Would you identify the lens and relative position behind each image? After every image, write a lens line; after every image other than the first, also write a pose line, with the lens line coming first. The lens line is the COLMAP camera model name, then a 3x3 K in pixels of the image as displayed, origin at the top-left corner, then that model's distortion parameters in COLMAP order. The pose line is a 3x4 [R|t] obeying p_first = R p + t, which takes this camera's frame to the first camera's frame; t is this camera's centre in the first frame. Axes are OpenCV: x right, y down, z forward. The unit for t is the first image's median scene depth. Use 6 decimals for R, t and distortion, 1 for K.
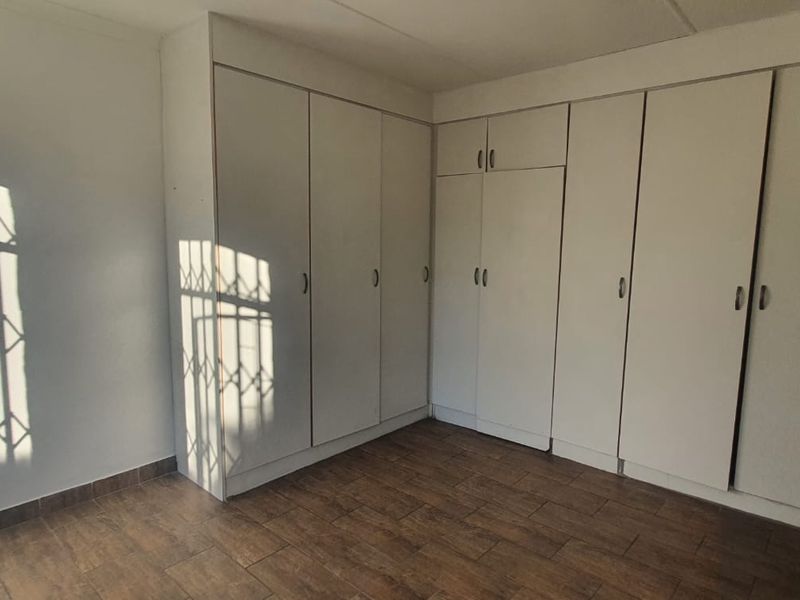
lens RADIAL K [[524.1, 0, 398.0], [0, 524.1, 304.3], [0, 0, 1]] dist [-0.003829, -0.004539]
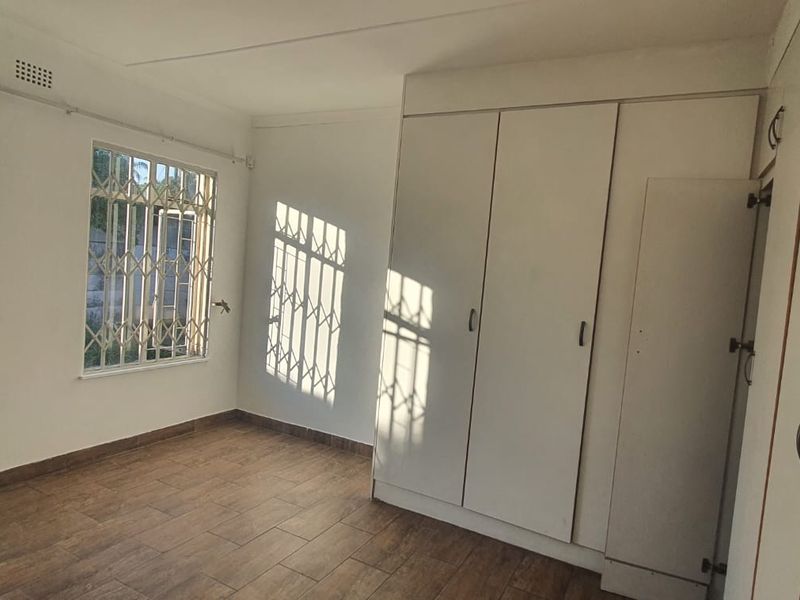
lens RADIAL K [[485.5, 0, 401.2], [0, 485.5, 295.6], [0, 0, 1]] dist [0.002637, 0.000476]
pose [[0.242382, 0.056620, -0.968527, 0.656685], [-0.204188, 0.978913, 0.006127, -0.063929], [0.948450, 0.196276, 0.248832, 0.723200]]
